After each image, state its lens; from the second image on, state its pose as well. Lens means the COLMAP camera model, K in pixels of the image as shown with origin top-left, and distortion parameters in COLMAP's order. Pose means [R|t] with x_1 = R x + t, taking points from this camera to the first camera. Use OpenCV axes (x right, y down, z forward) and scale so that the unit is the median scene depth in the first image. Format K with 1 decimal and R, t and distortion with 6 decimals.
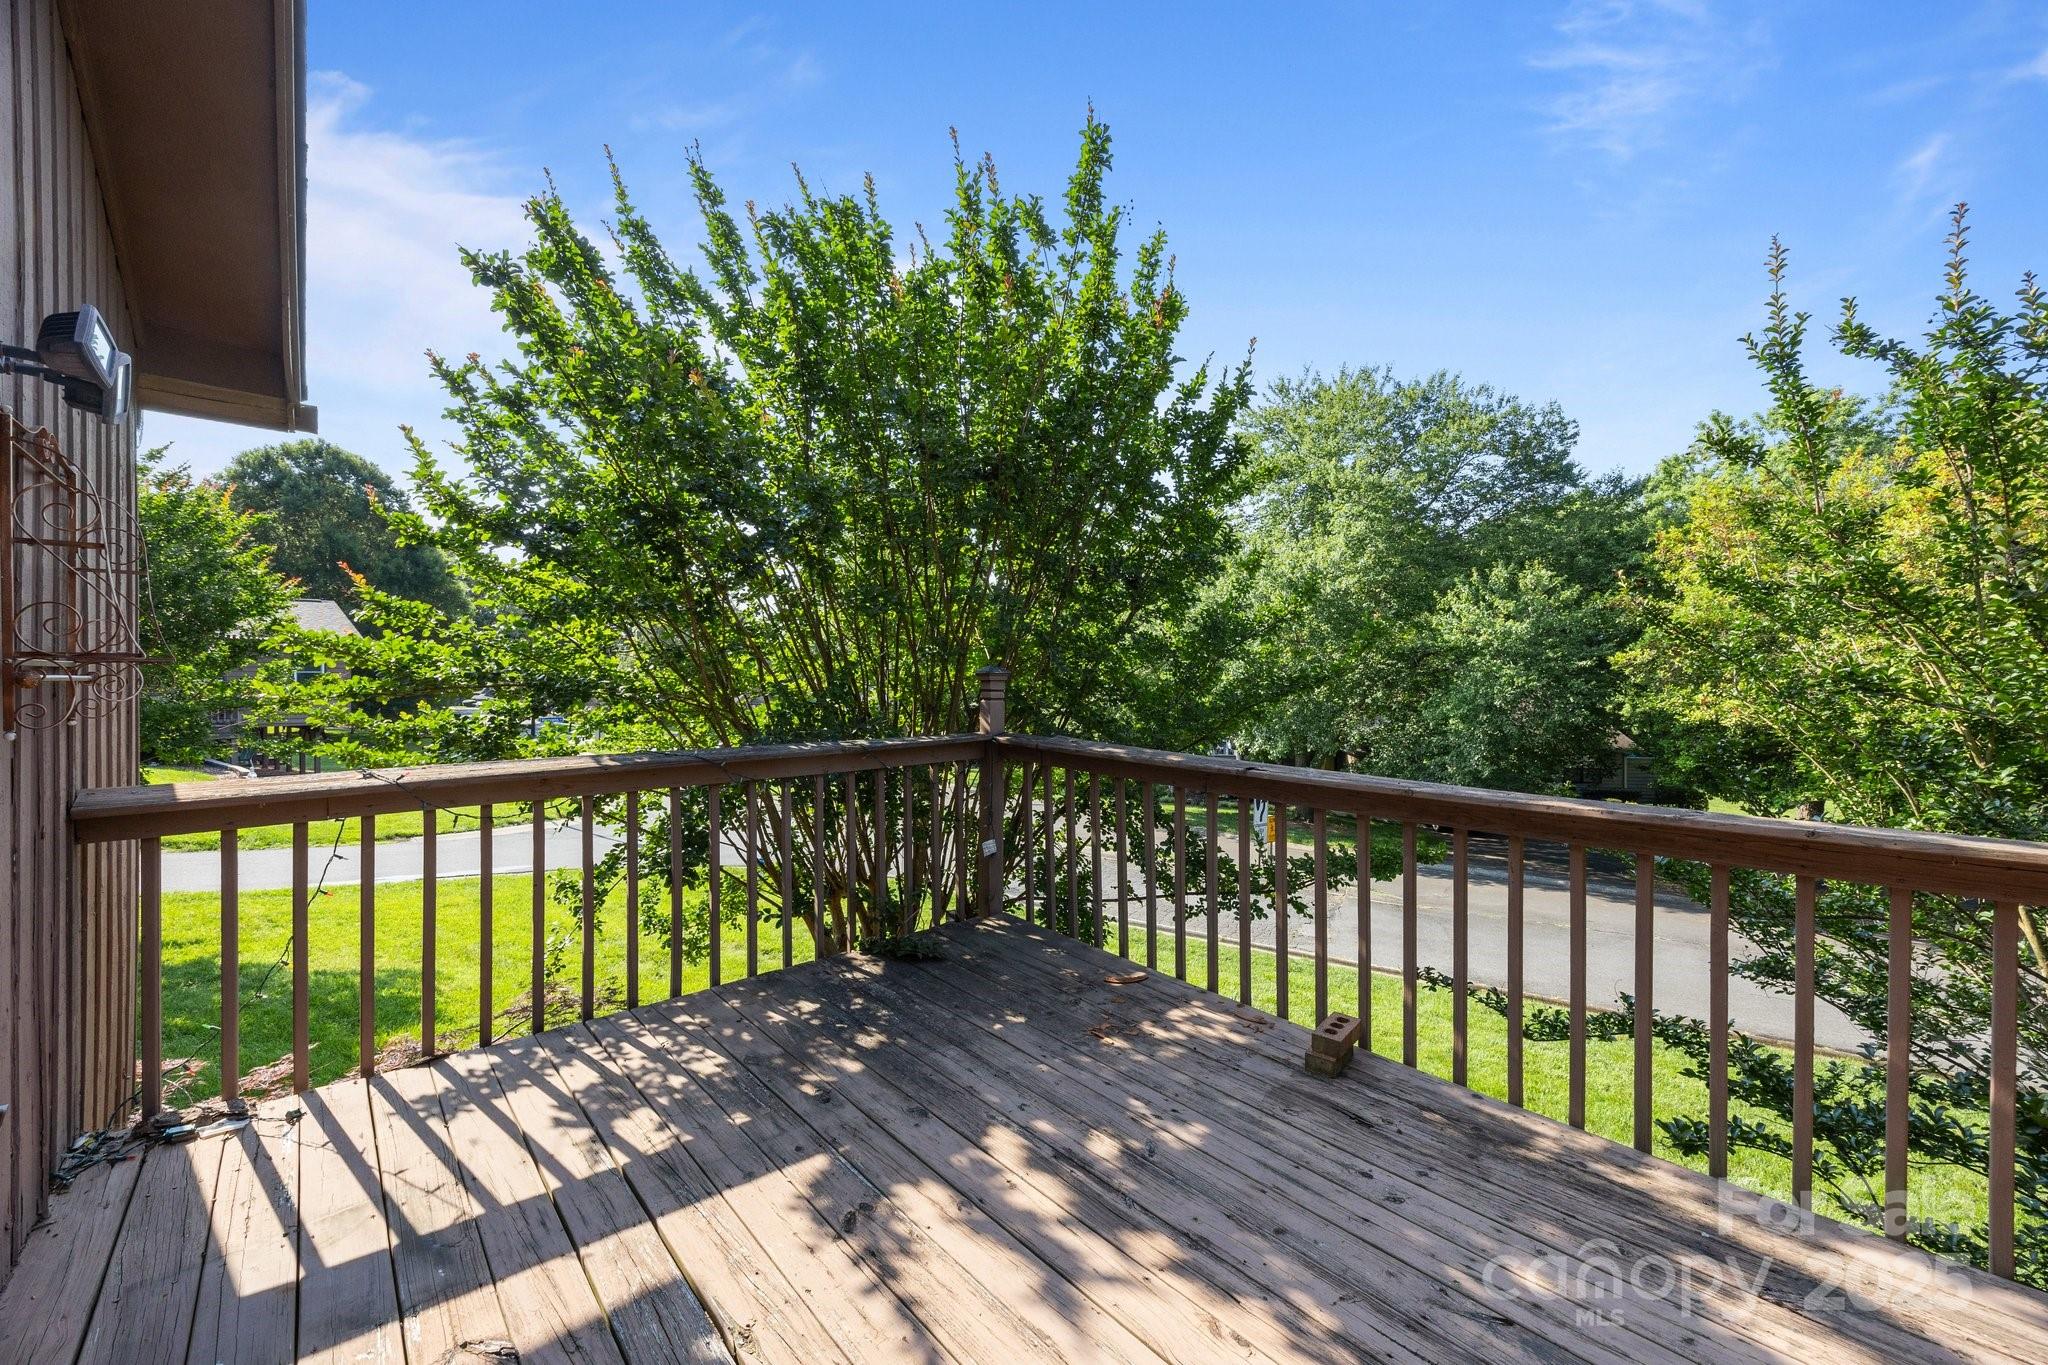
lens RADIAL K [[773.7, 0, 1024.5], [0, 773.7, 677.6], [0, 0, 1]] dist [-0.000399, -0.001257]
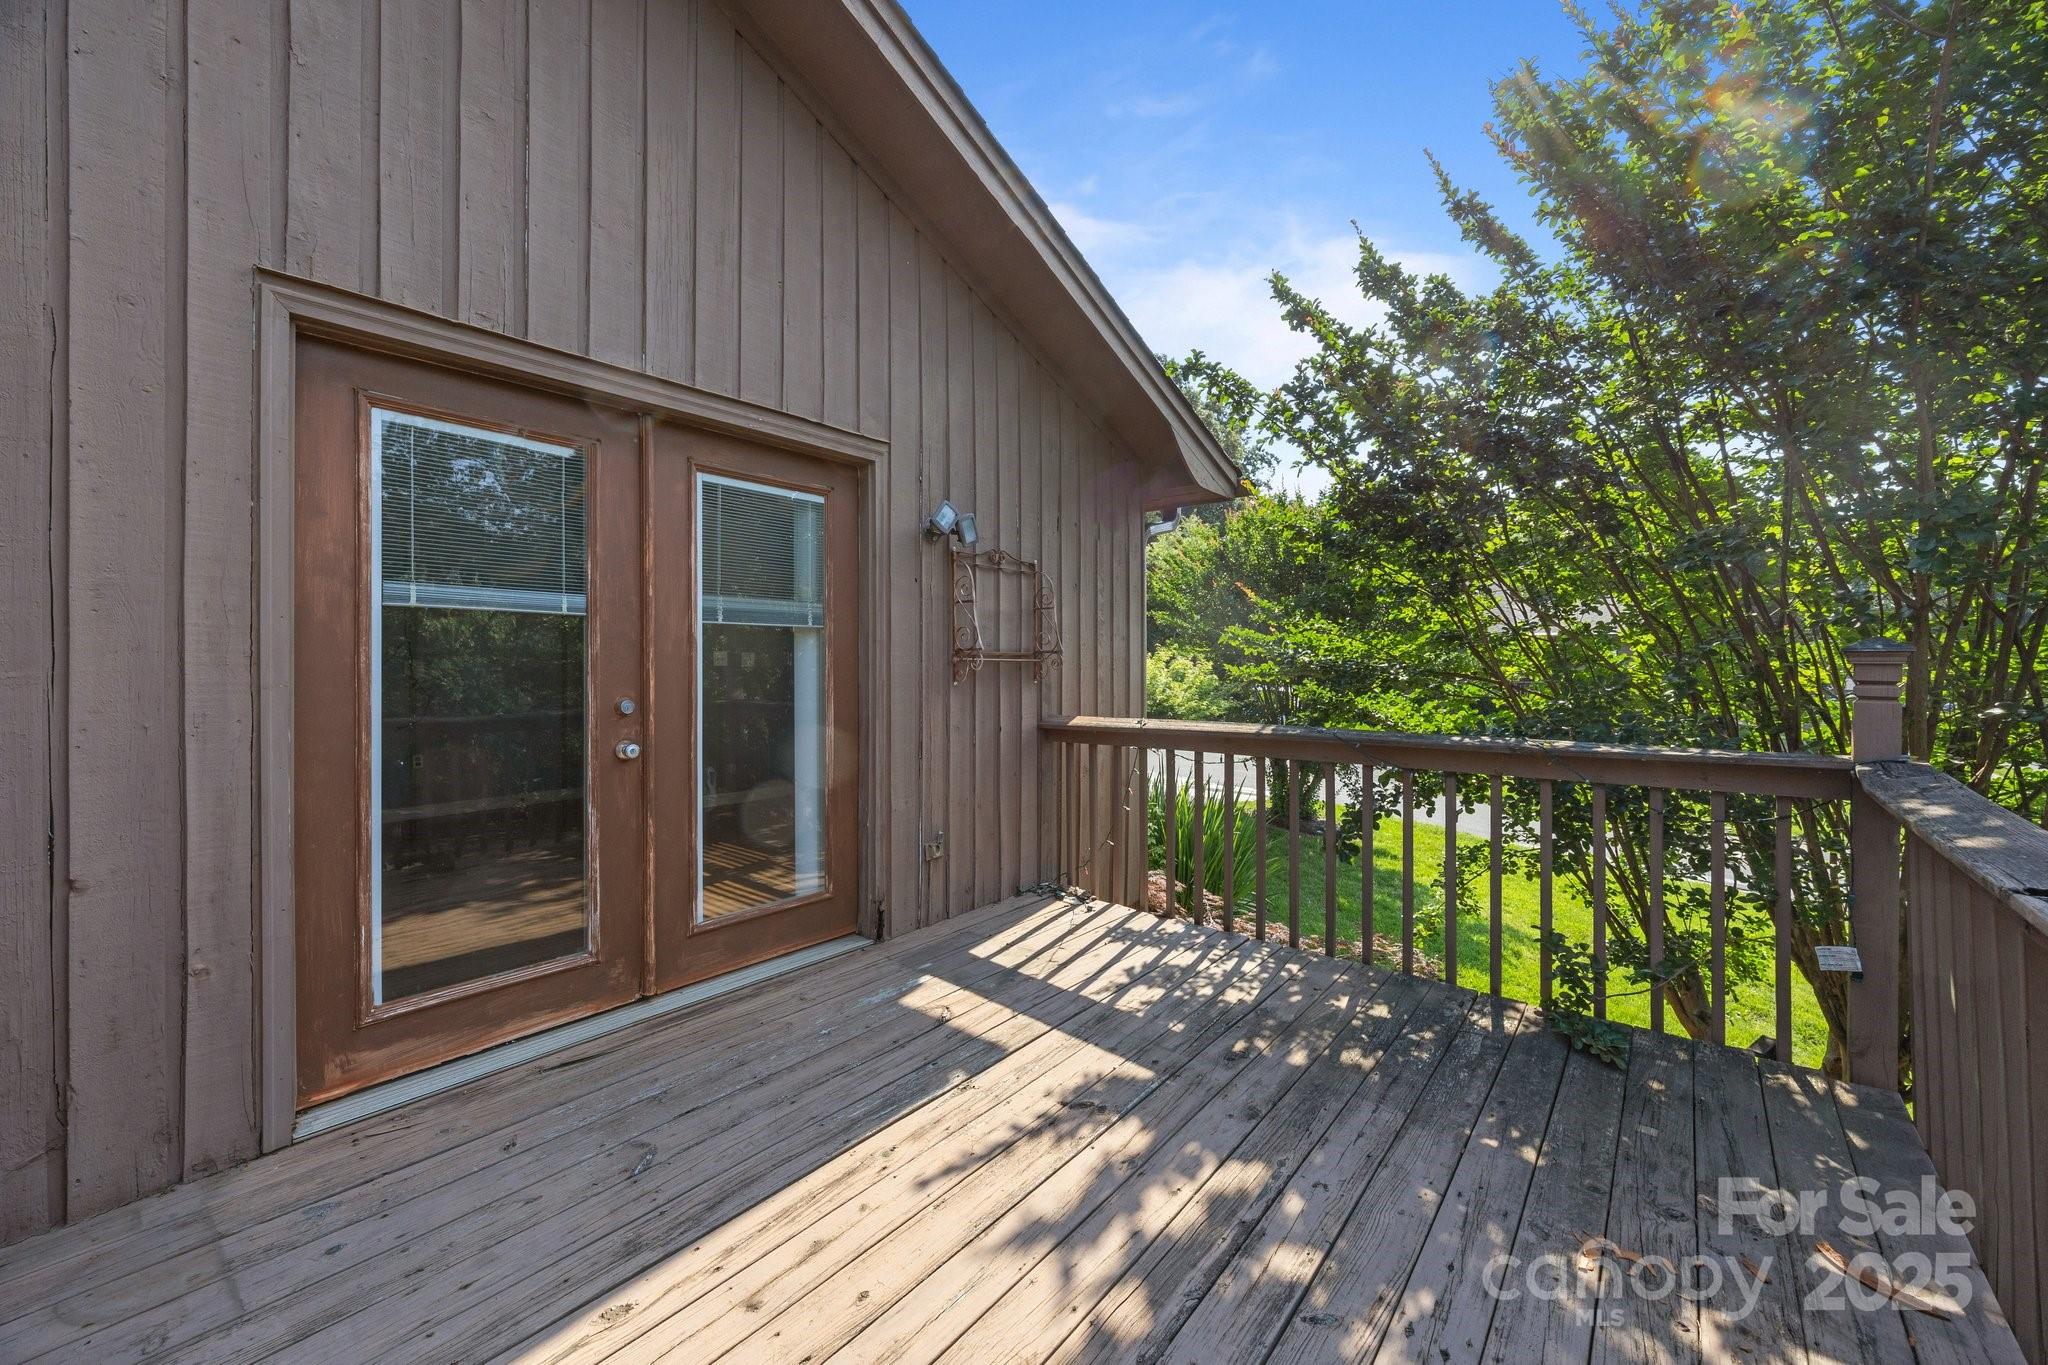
lens RADIAL K [[773.7, 0, 1022.3], [0, 773.7, 671.8], [0, 0, 1]] dist [-0.000399, -0.001257]
pose [[0.139956, 0.008126, -0.990124, 0.793190], [0.000576, 0.999965, 0.008288, 0.009753], [0.990158, -0.001730, 0.139947, 0.605996]]
